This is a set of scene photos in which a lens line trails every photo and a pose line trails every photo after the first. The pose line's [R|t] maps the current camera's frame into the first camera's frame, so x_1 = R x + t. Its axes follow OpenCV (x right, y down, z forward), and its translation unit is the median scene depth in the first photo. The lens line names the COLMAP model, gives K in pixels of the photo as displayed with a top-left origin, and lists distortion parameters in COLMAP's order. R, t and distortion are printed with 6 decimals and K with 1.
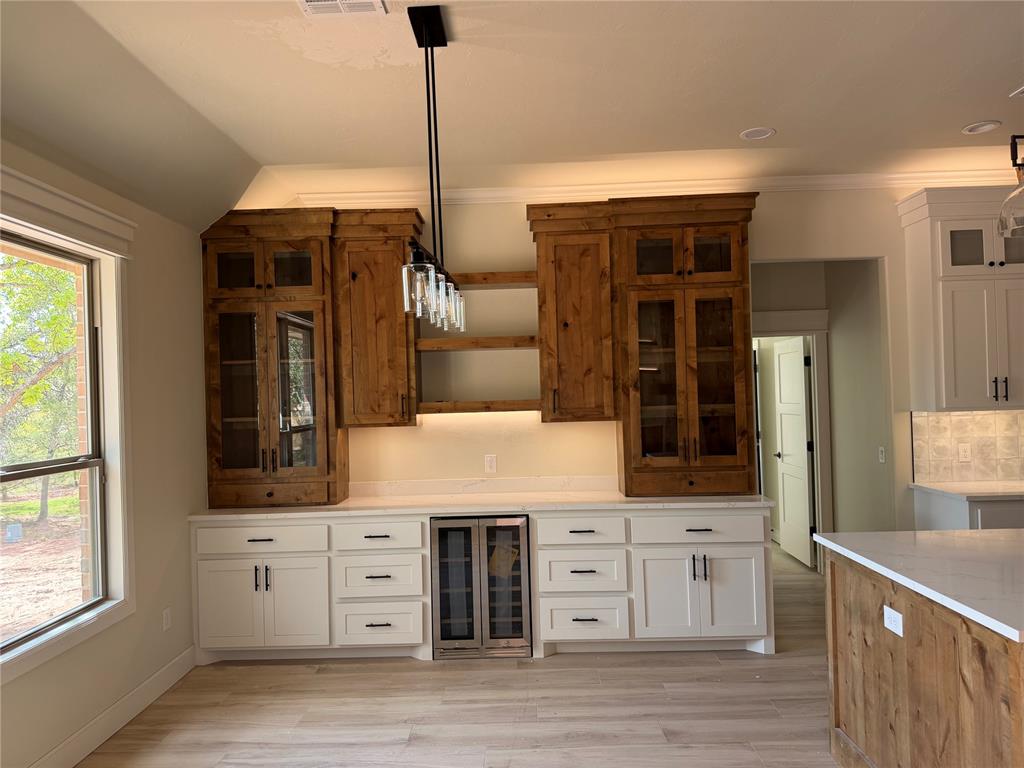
lens RADIAL K [[705.8, 0, 516.9], [0, 705.8, 388.2], [0, 0, 1]] dist [0.123315, -0.171083]
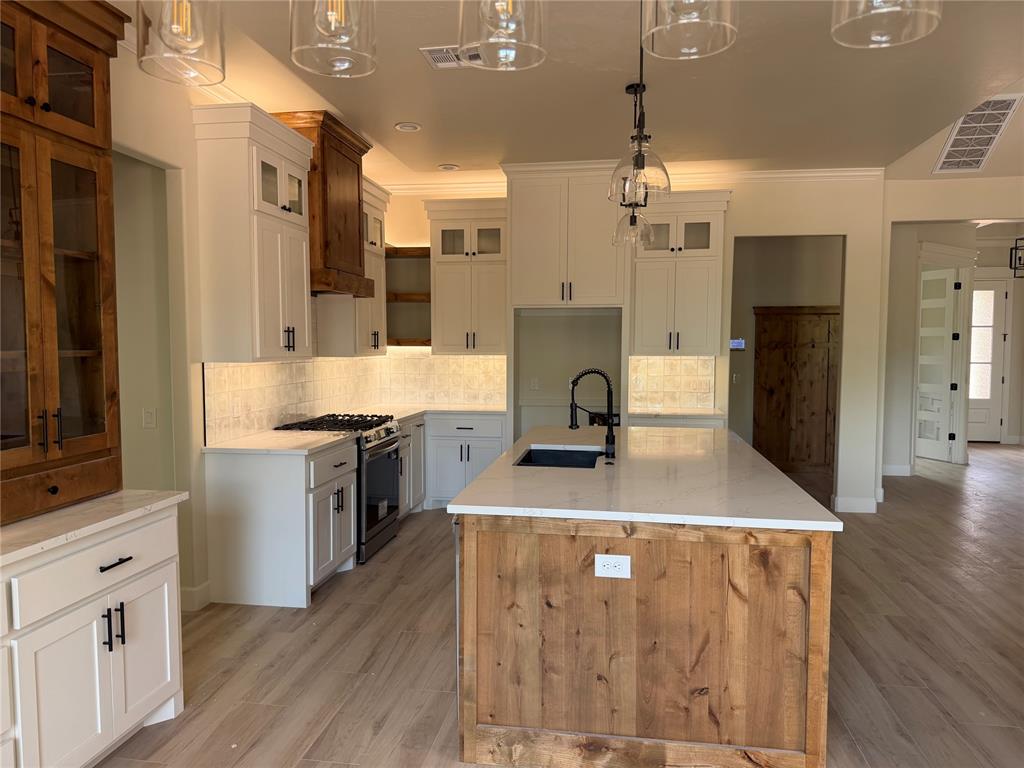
lens RADIAL K [[727.5, 0, 497.7], [0, 727.5, 387.7], [0, 0, 1]] dist [0.000600, -0.001224]
pose [[0.158300, -0.034604, 0.986785, -0.257423], [-0.014009, 0.999206, 0.037287, 0.026803], [-0.987292, -0.019726, 0.157689, 0.561126]]
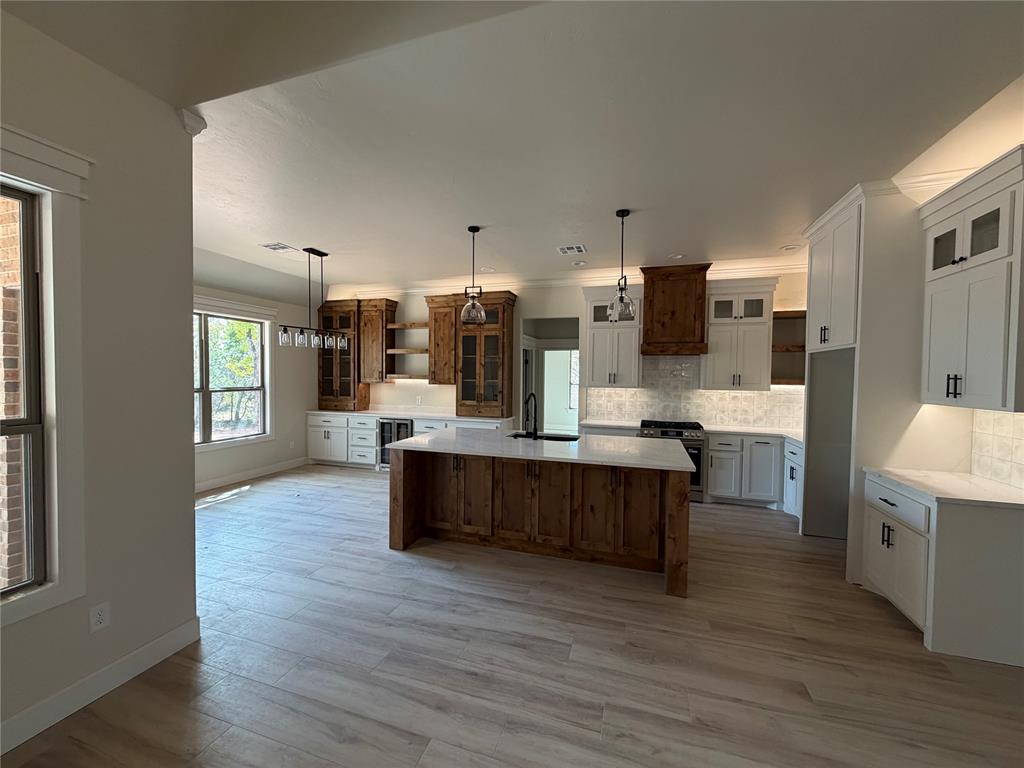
lens RADIAL K [[408.7, 0, 512.0], [0, 408.7, 384.0], [0, 0, 1]] dist [0.017253, -0.000019]
pose [[0.954363, 0.045532, -0.295157, 0.745254], [-0.034540, 0.998506, 0.042349, -0.023536], [0.296644, -0.030222, 0.954510, -0.280993]]
